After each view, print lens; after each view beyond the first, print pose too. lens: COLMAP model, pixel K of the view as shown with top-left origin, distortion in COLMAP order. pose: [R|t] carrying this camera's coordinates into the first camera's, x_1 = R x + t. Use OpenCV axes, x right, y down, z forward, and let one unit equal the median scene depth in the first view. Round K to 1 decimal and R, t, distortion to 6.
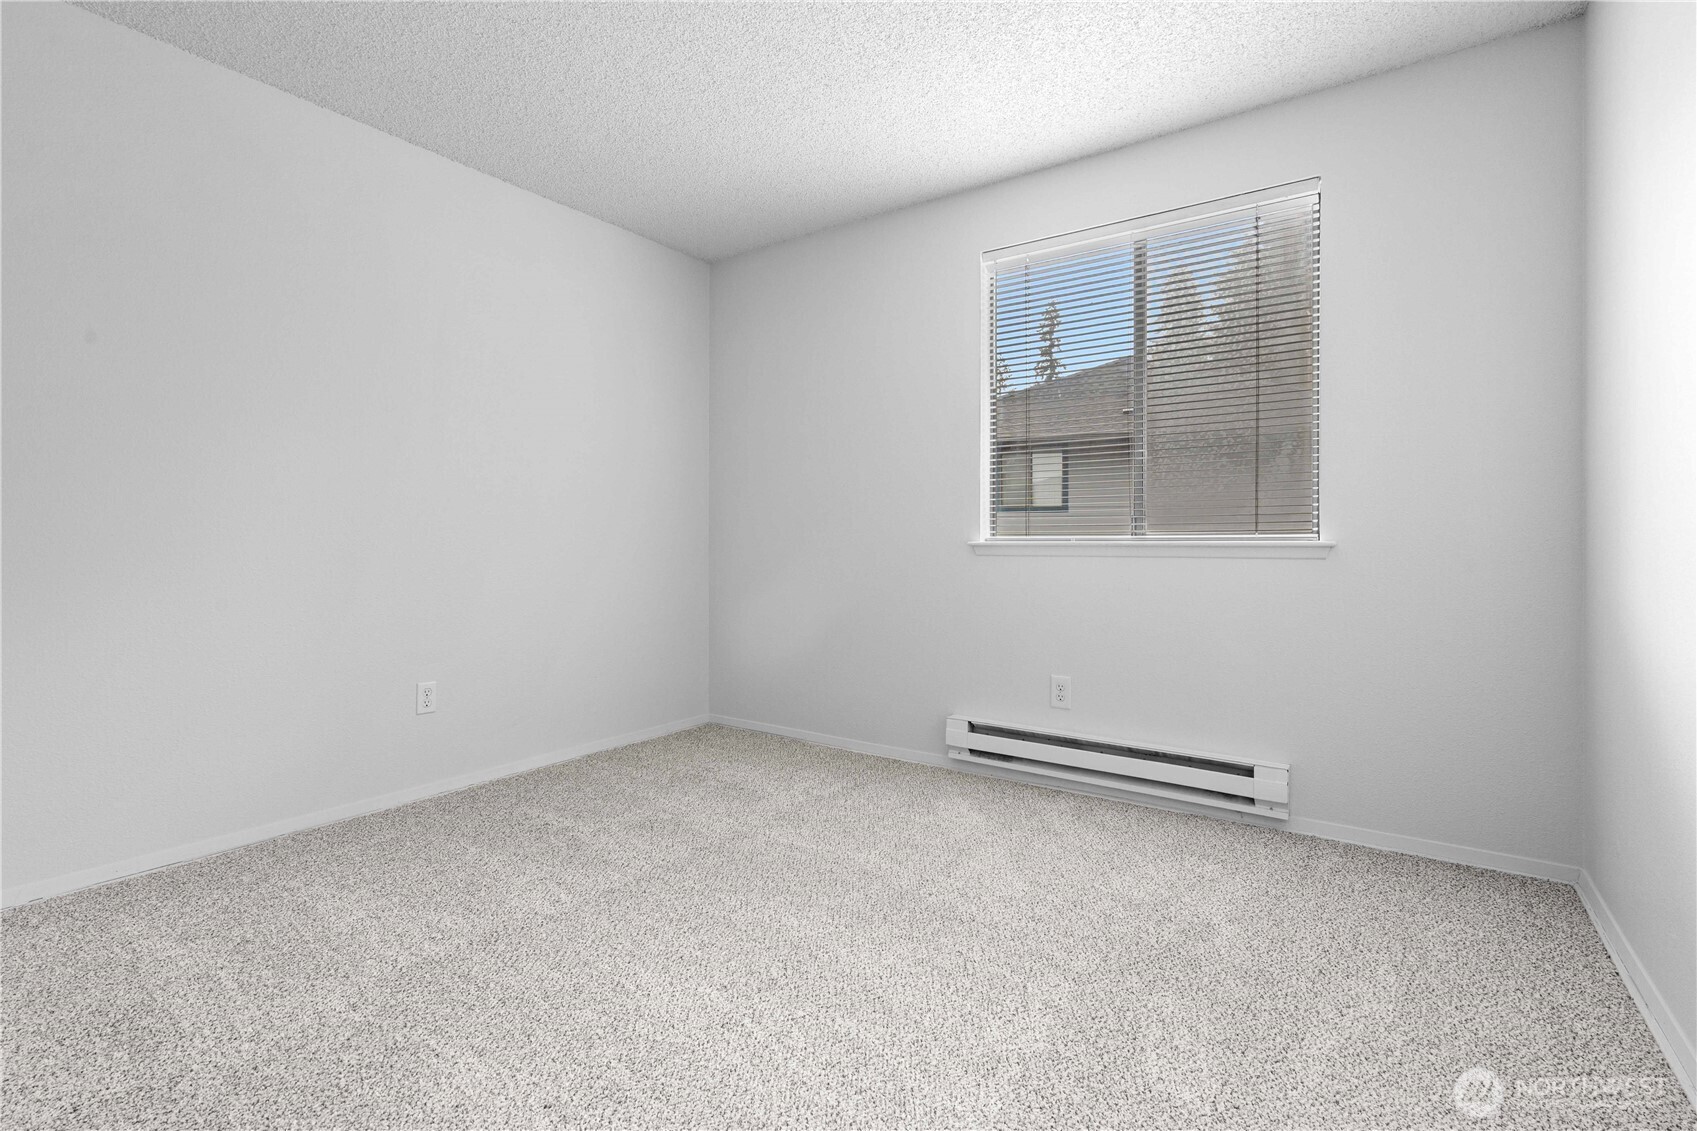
lens RADIAL K [[803.1, 0, 846.2], [0, 803.1, 538.3], [0, 0, 1]] dist [-0.001296, -0.000007]
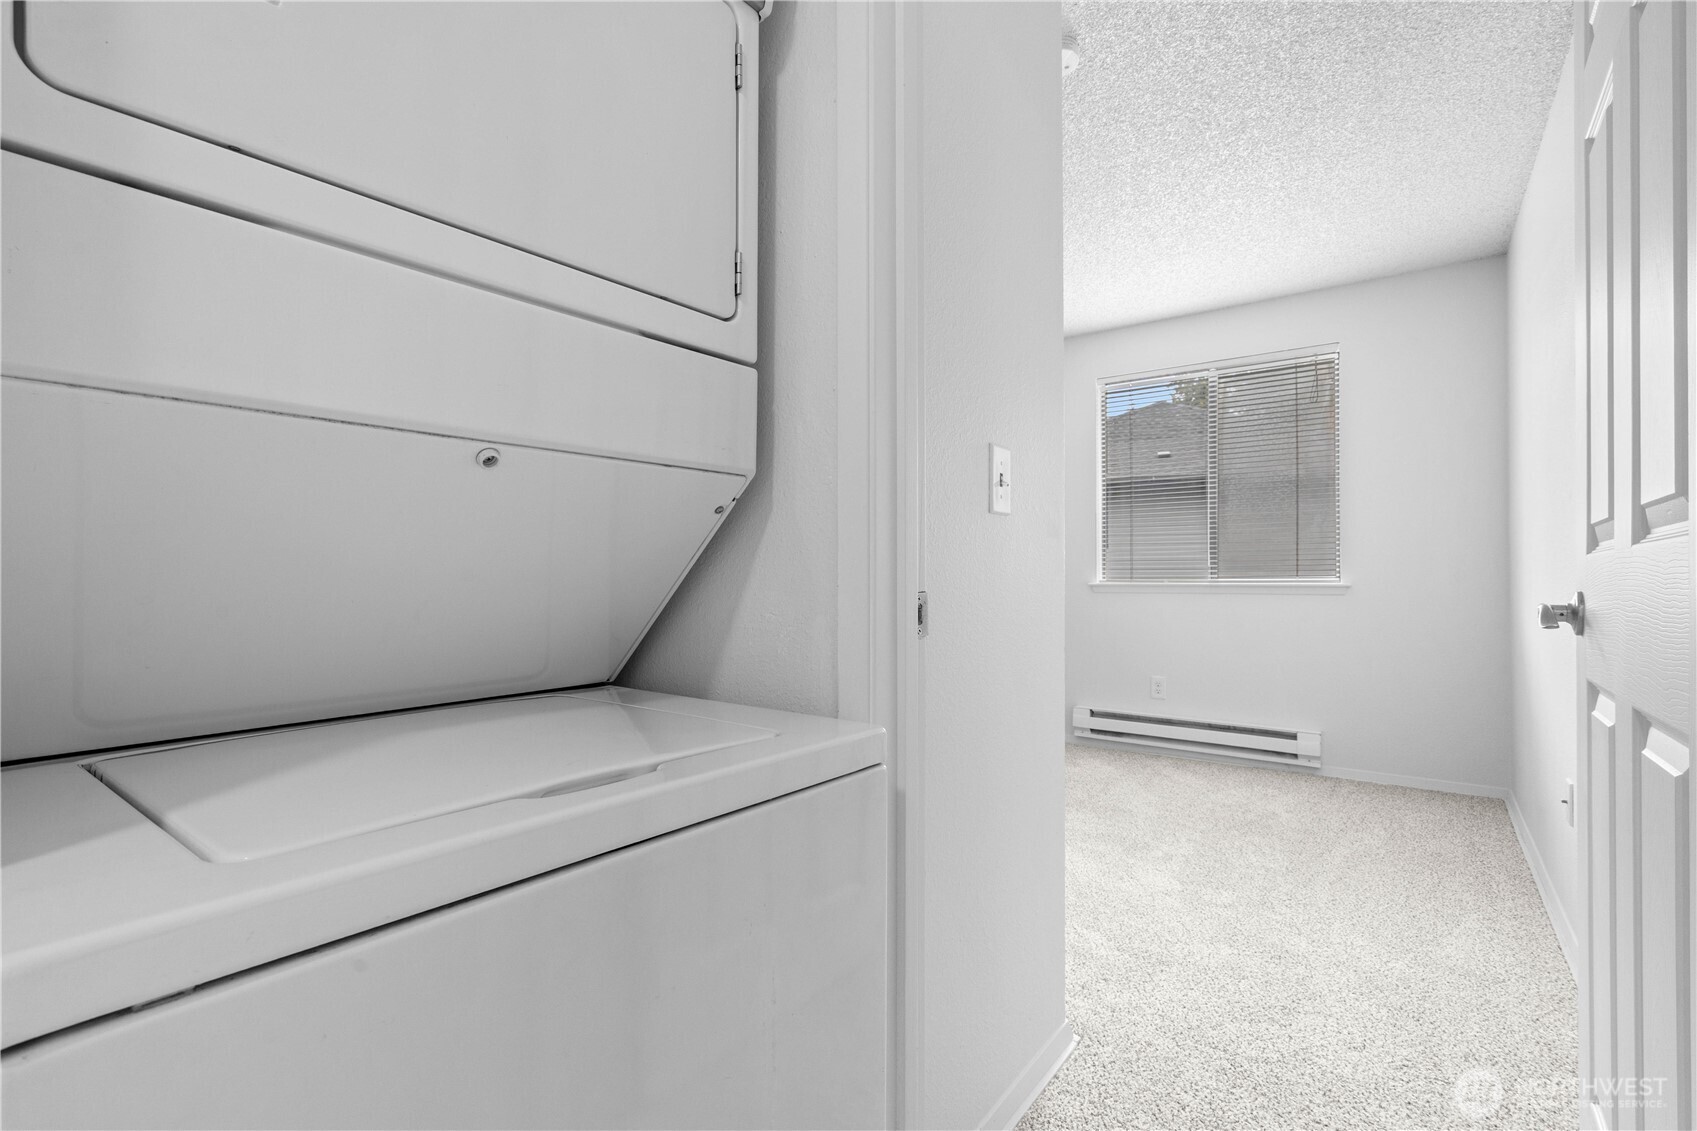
lens RADIAL K [[784.9, 0, 848.5], [0, 784.9, 565.5], [0, 0, 1]] dist [-0.000526, -0.000320]
pose [[0.999464, -0.004358, -0.032461, -0.280411], [0.004147, 0.999970, -0.006568, -0.023056], [0.032488, 0.006430, 0.999451, -0.493886]]
